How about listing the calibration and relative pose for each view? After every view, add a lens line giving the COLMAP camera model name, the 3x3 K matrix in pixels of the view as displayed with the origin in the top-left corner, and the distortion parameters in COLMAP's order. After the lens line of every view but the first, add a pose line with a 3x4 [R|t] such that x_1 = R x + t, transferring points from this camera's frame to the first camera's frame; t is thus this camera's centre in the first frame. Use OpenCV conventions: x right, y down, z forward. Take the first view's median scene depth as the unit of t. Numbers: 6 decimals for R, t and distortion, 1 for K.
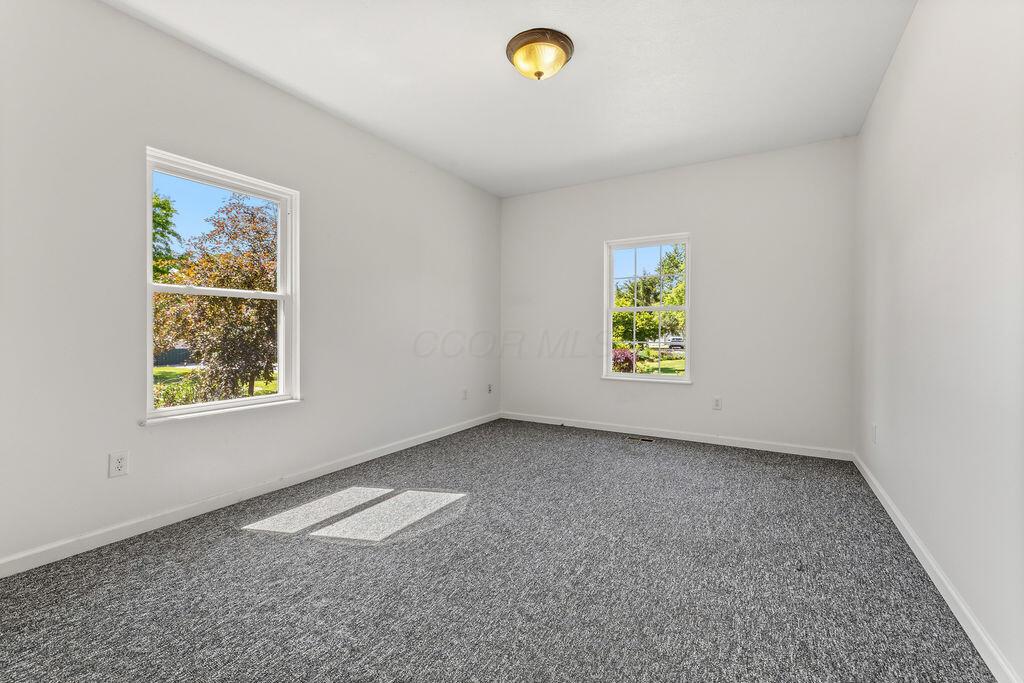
lens RADIAL K [[427.0, 0, 516.3], [0, 427.0, 330.9], [0, 0, 1]] dist [-0.004583, 0.000176]
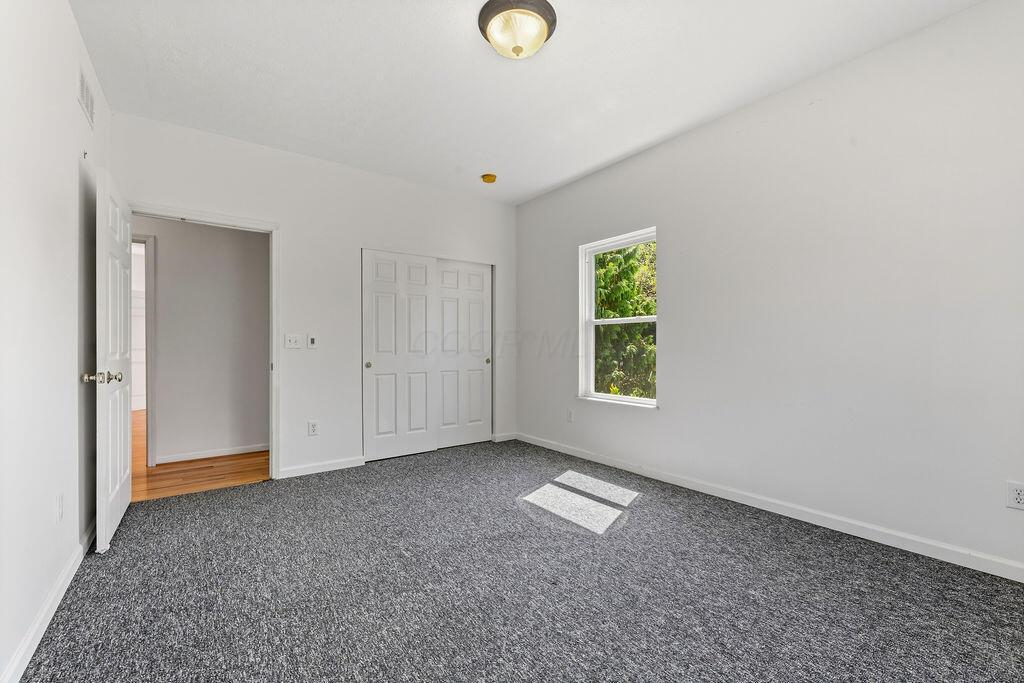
lens RADIAL K [[427.0, 0, 513.3], [0, 427.0, 342.9], [0, 0, 1]] dist [-0.004583, 0.000176]
pose [[-0.383708, -0.008585, -0.923415, 0.847395], [0.000785, 0.999953, -0.009623, -0.001128], [0.923454, -0.004417, -0.383684, 1.305959]]
